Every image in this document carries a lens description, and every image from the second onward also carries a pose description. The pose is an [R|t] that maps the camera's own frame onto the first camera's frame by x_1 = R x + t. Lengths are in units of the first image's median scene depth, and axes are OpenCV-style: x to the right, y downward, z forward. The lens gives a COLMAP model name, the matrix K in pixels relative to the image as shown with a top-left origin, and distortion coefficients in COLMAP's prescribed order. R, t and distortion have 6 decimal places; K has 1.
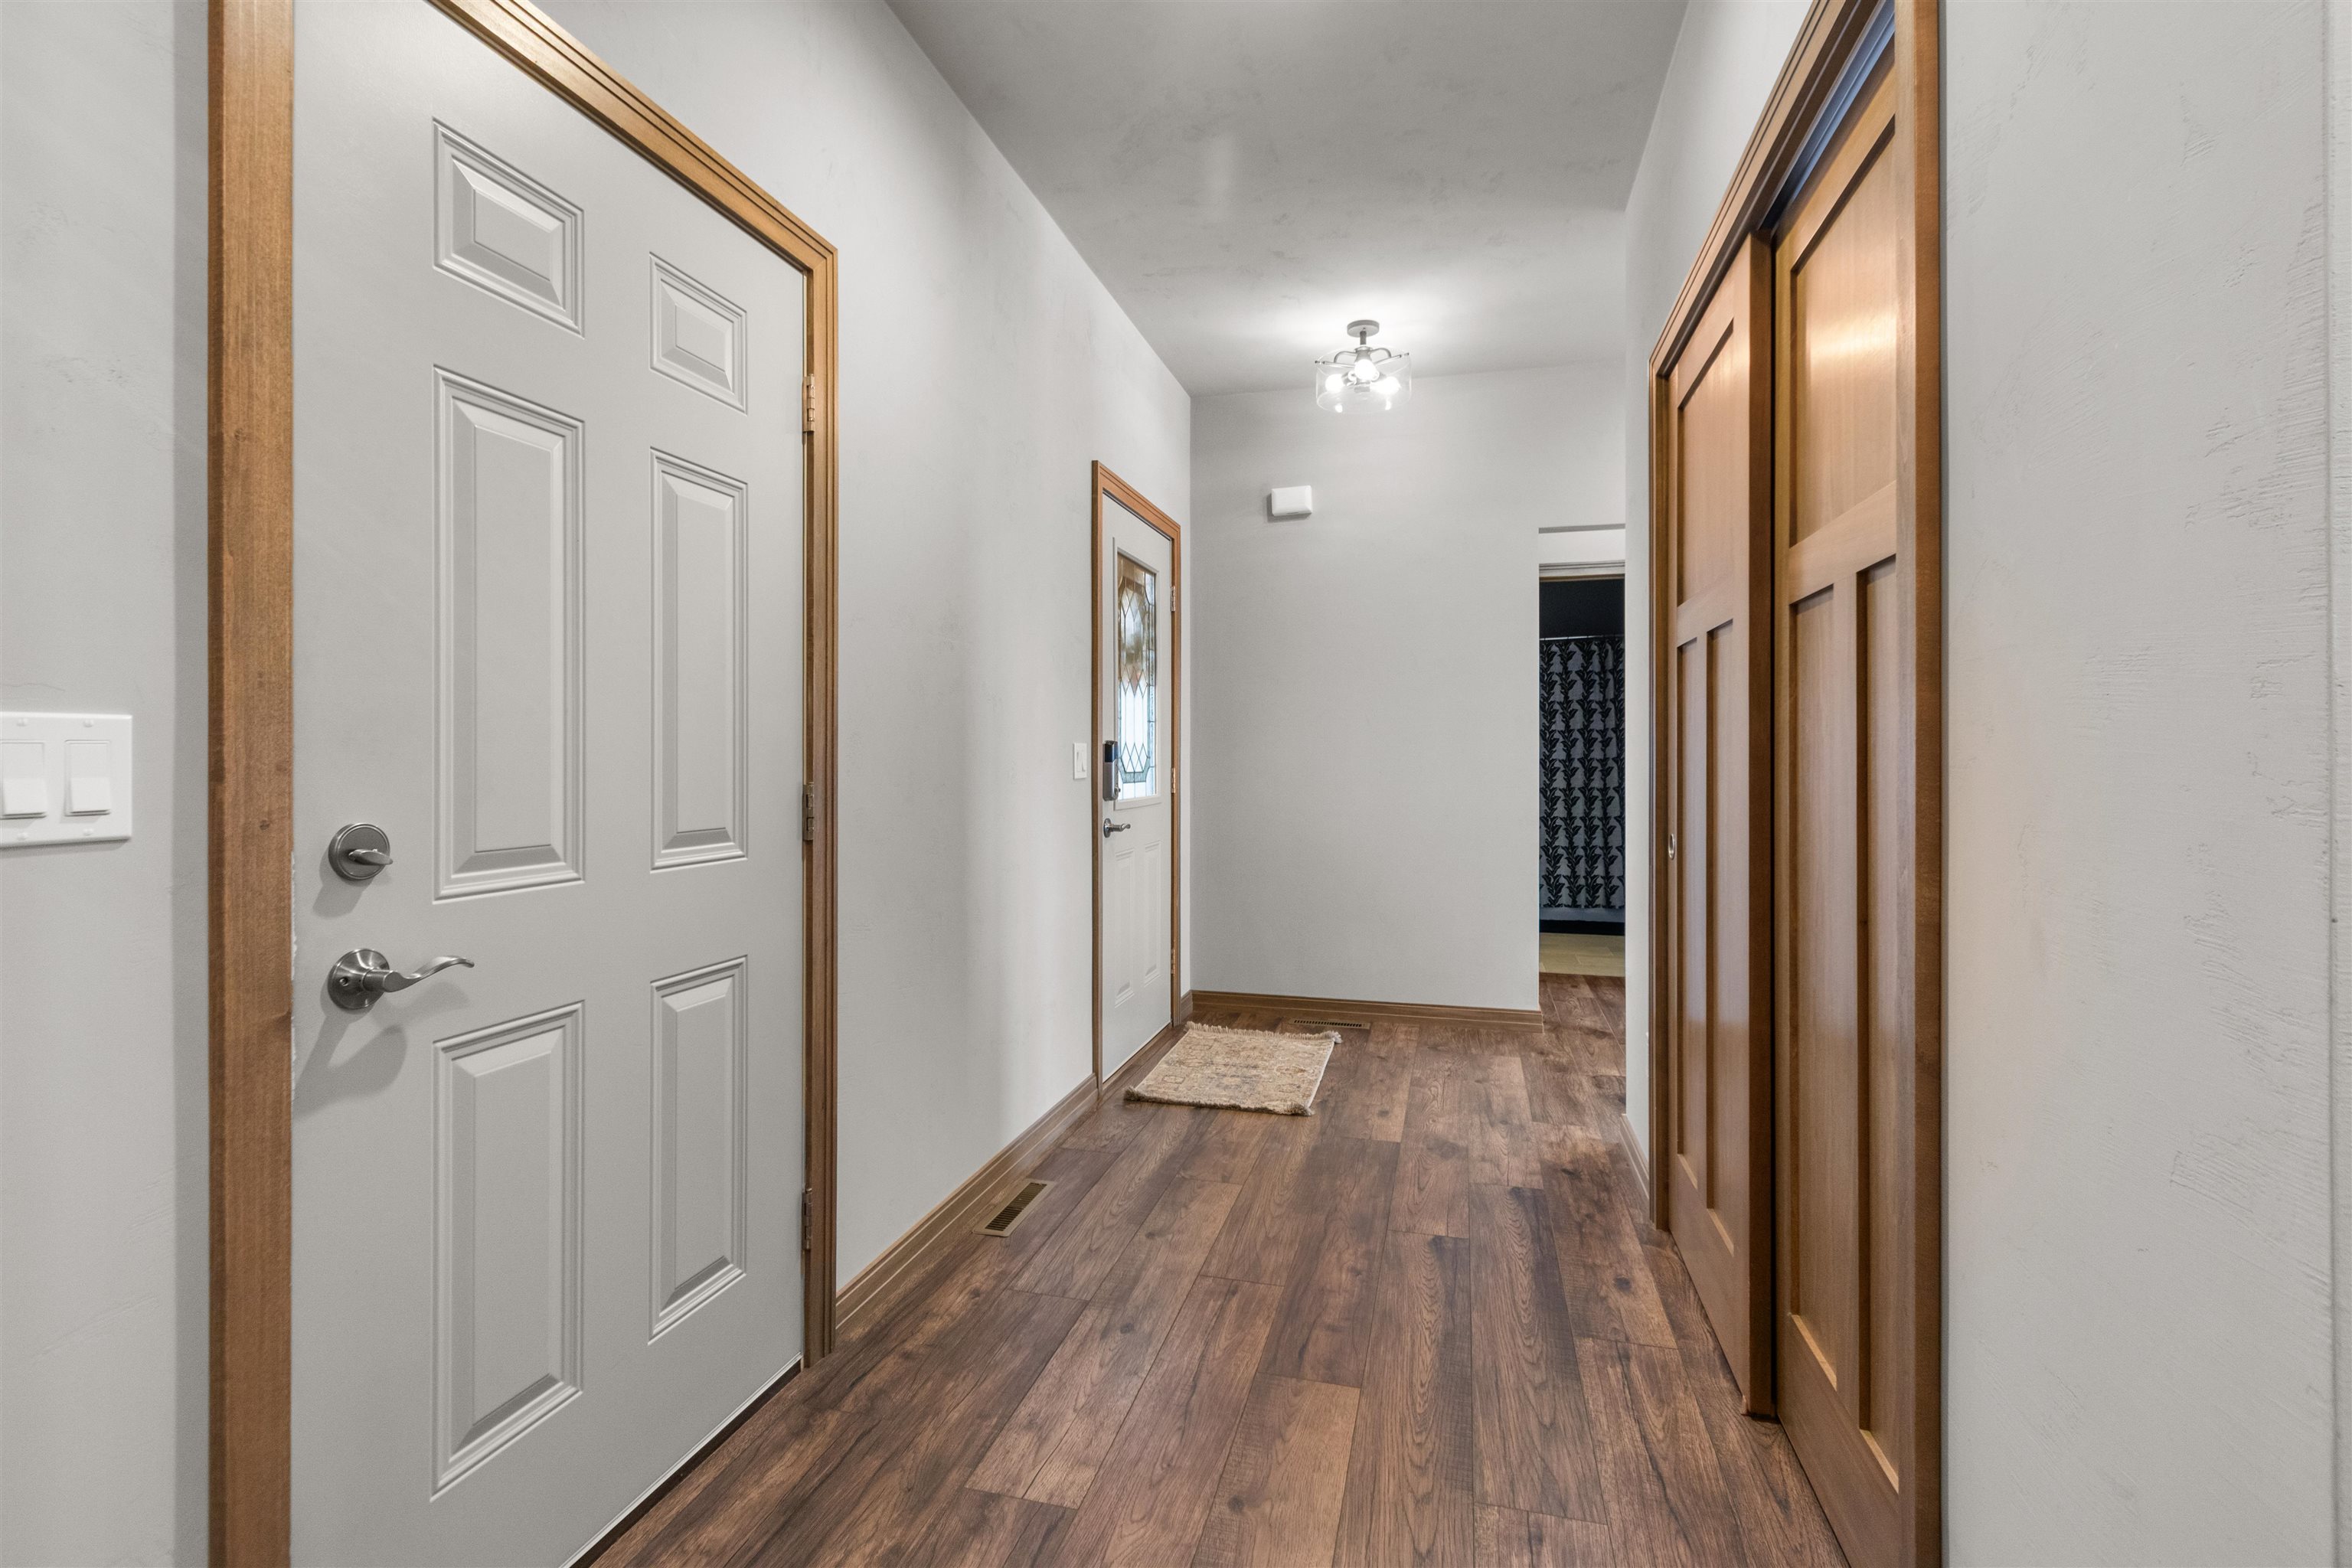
lens RADIAL K [[1087.1, 0, 1165.1], [0, 1087.1, 759.3], [0, 0, 1]] dist [0.012515, -0.000917]
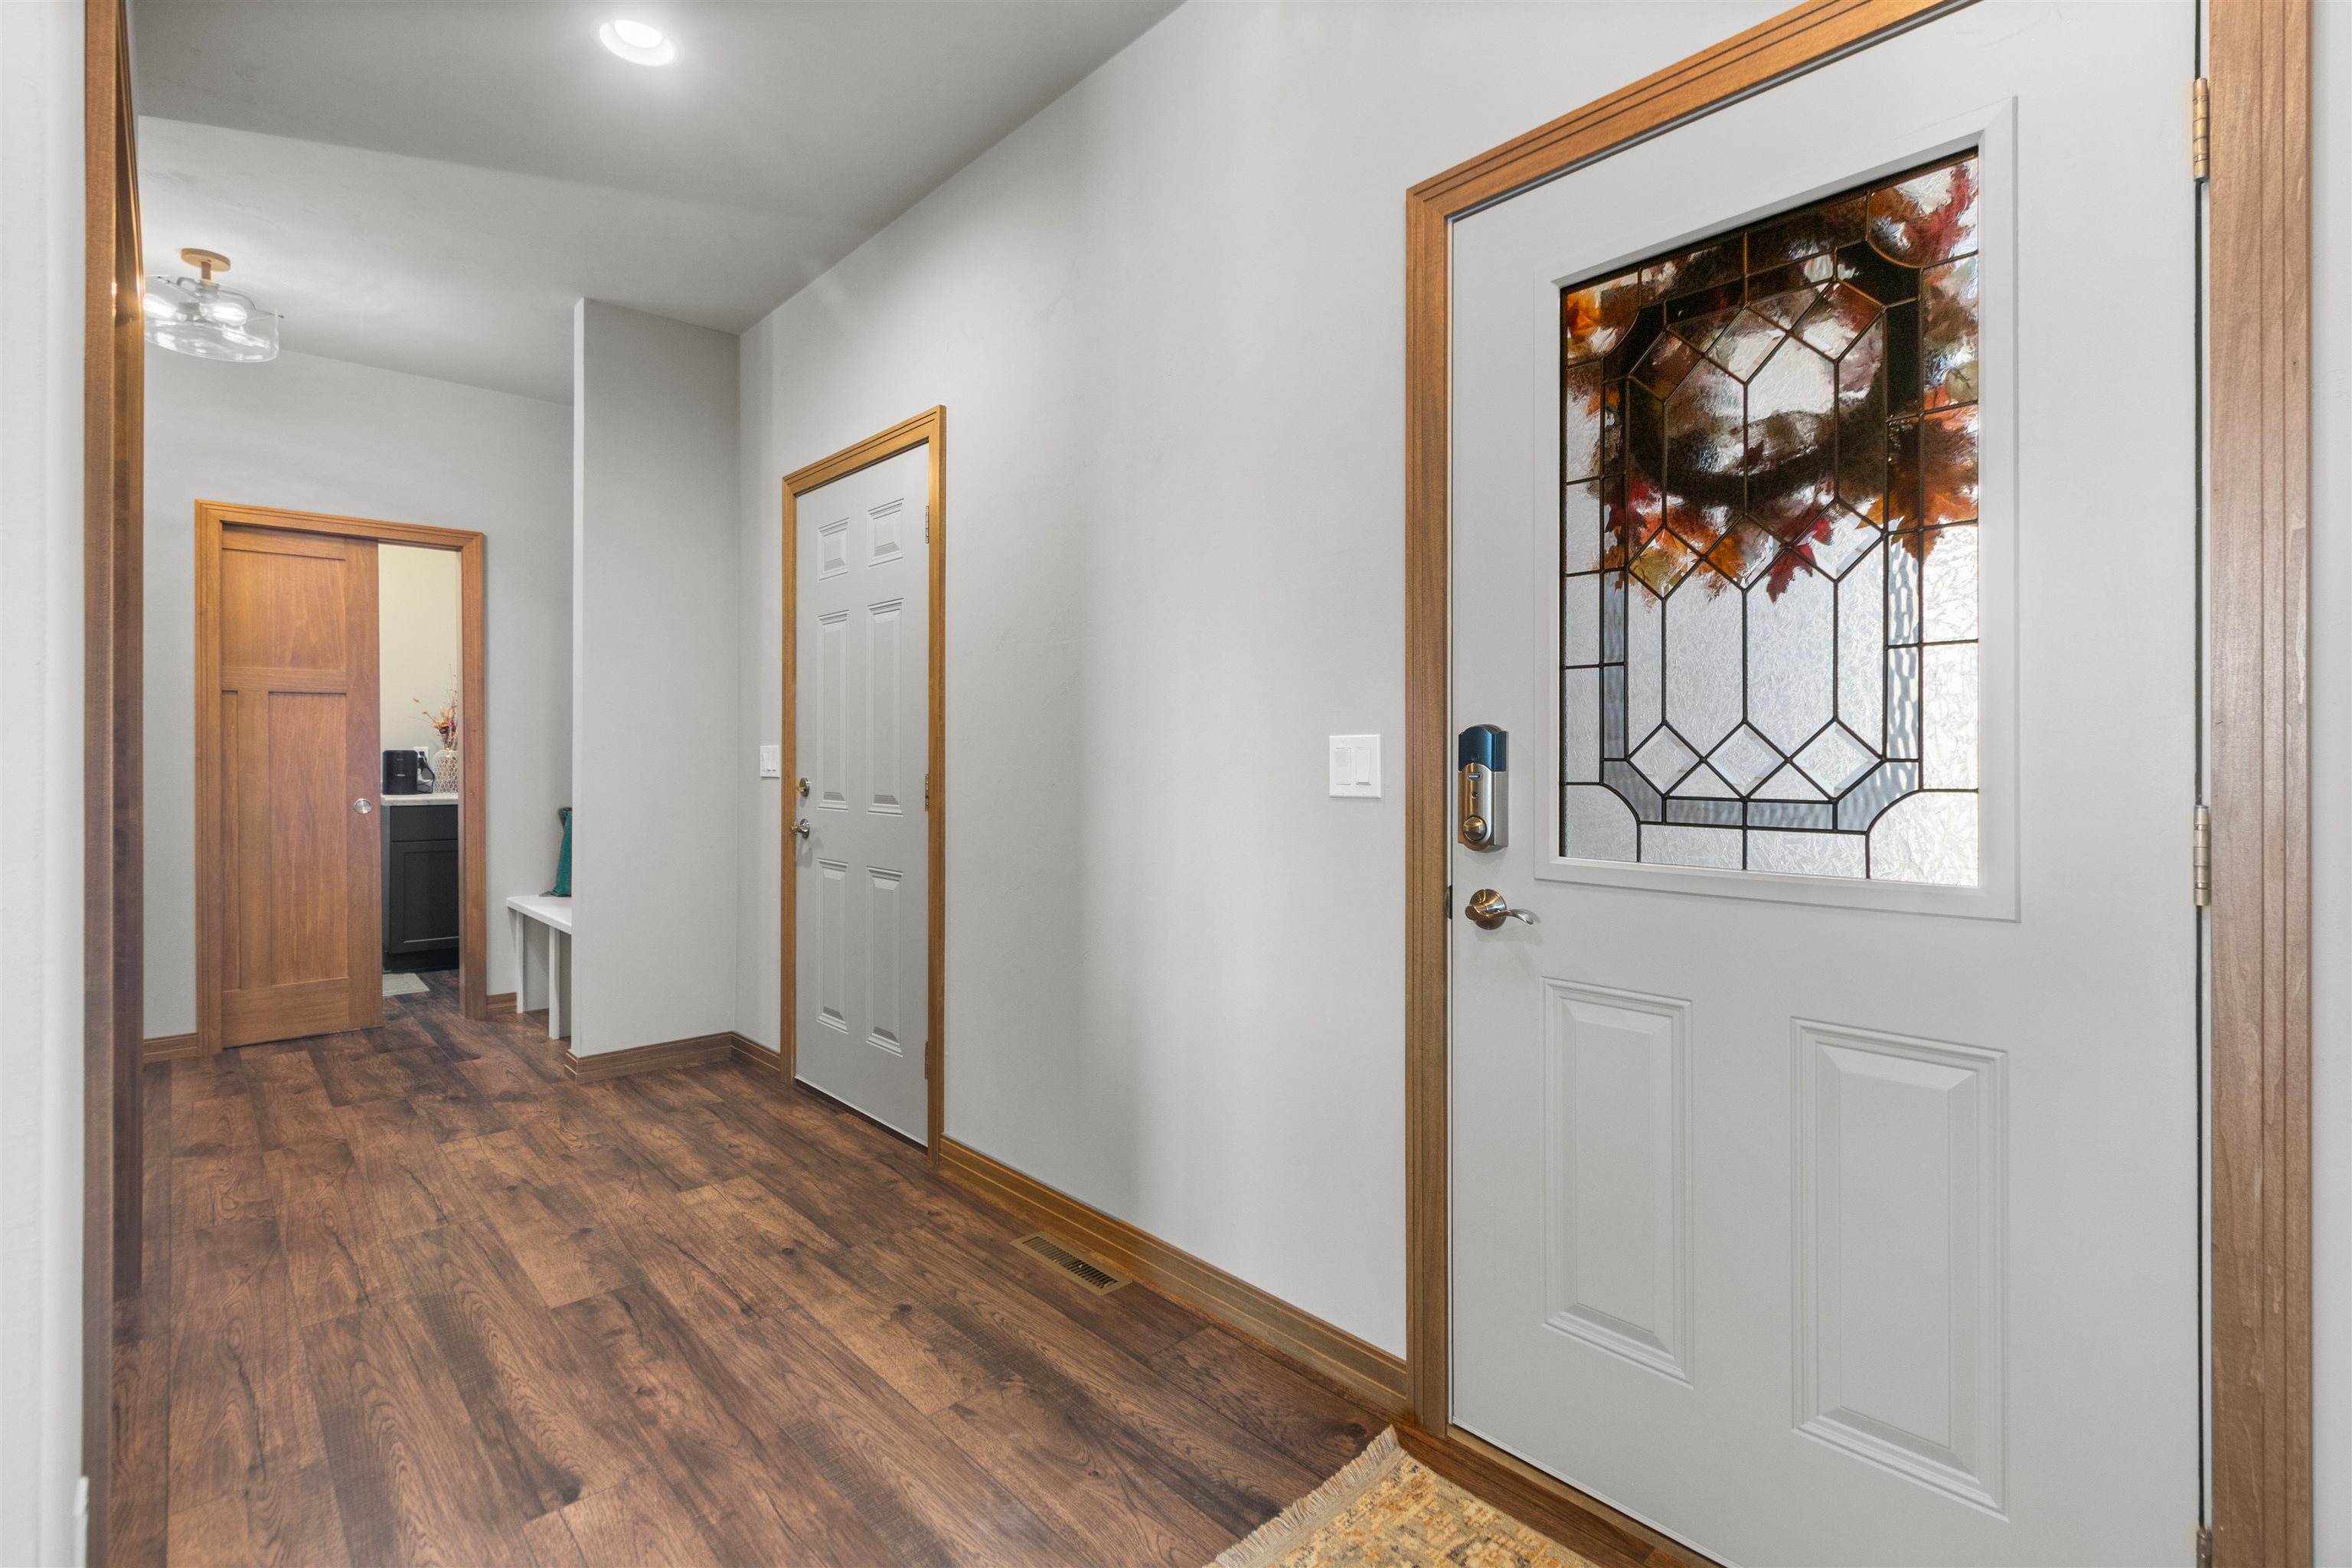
lens RADIAL K [[1087.1, 0, 1165.1], [0, 1087.1, 759.3], [0, 0, 1]] dist [0.012515, -0.000917]
pose [[-0.537155, 0.007590, -0.843449, 0.715721], [0.000060, 0.999960, 0.008961, -0.010684], [0.843483, 0.004763, -0.537134, 1.937332]]
